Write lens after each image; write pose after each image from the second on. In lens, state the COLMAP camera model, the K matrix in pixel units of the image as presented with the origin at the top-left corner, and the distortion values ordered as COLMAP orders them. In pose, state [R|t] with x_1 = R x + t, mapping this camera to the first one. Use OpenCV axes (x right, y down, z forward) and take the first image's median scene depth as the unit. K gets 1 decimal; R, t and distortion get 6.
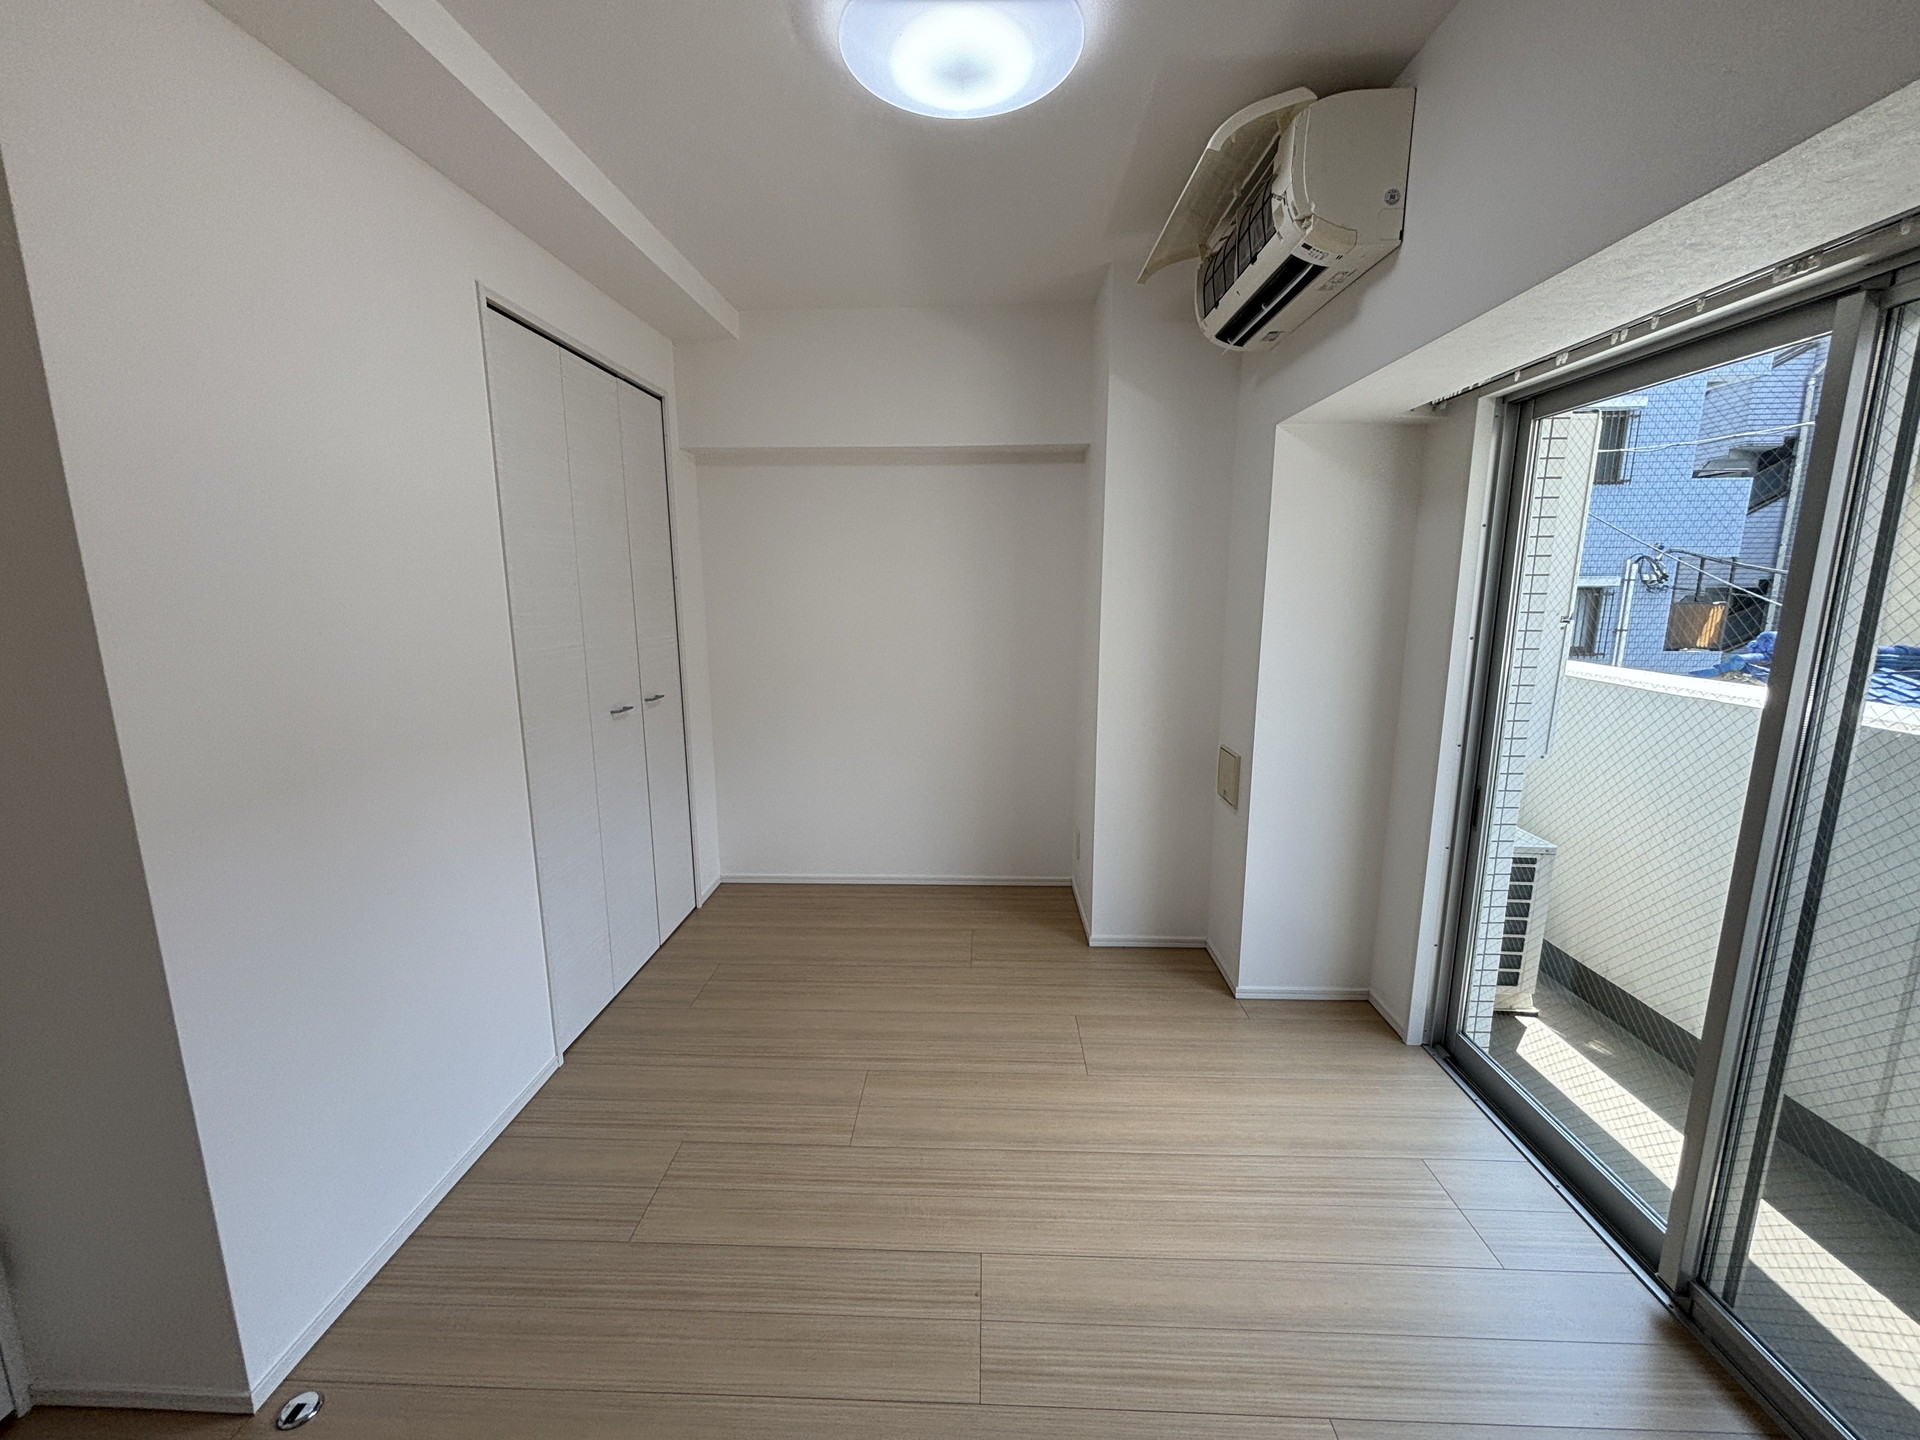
lens RADIAL K [[776.9, 0, 952.8], [0, 776.9, 713.4], [0, 0, 1]] dist [0.002077, 0.001416]
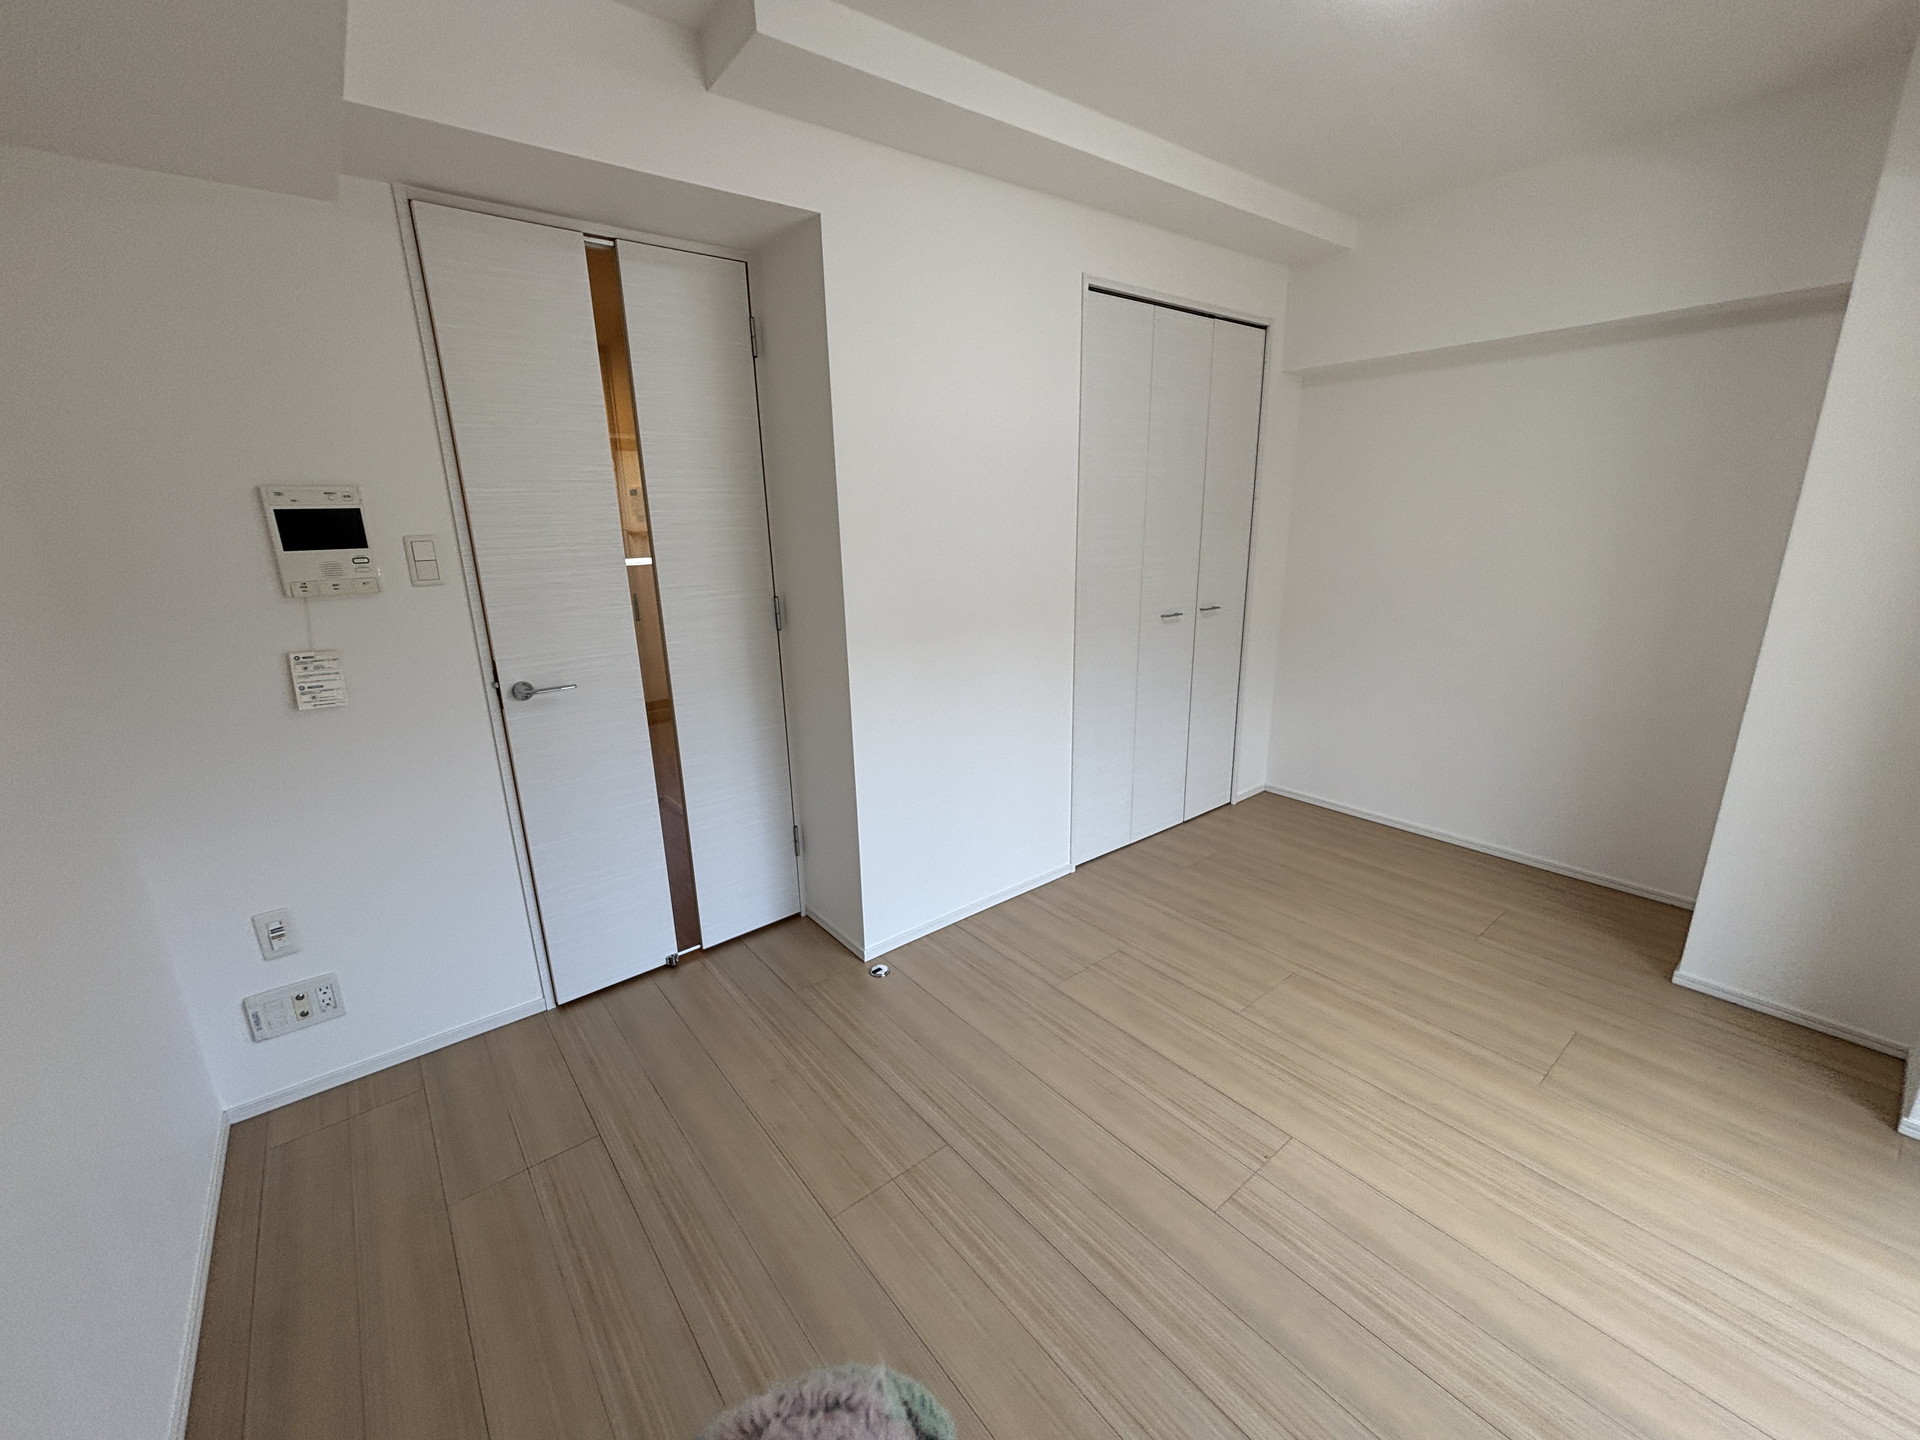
lens RADIAL K [[776.9, 0, 967.8], [0, 776.9, 717.1], [0, 0, 1]] dist [0.002077, 0.001416]
pose [[0.661428, 0.183350, -0.727252, 0.299582], [-0.111854, 0.982929, 0.146079, 0.011919], [0.741621, -0.015274, 0.670646, -0.032464]]
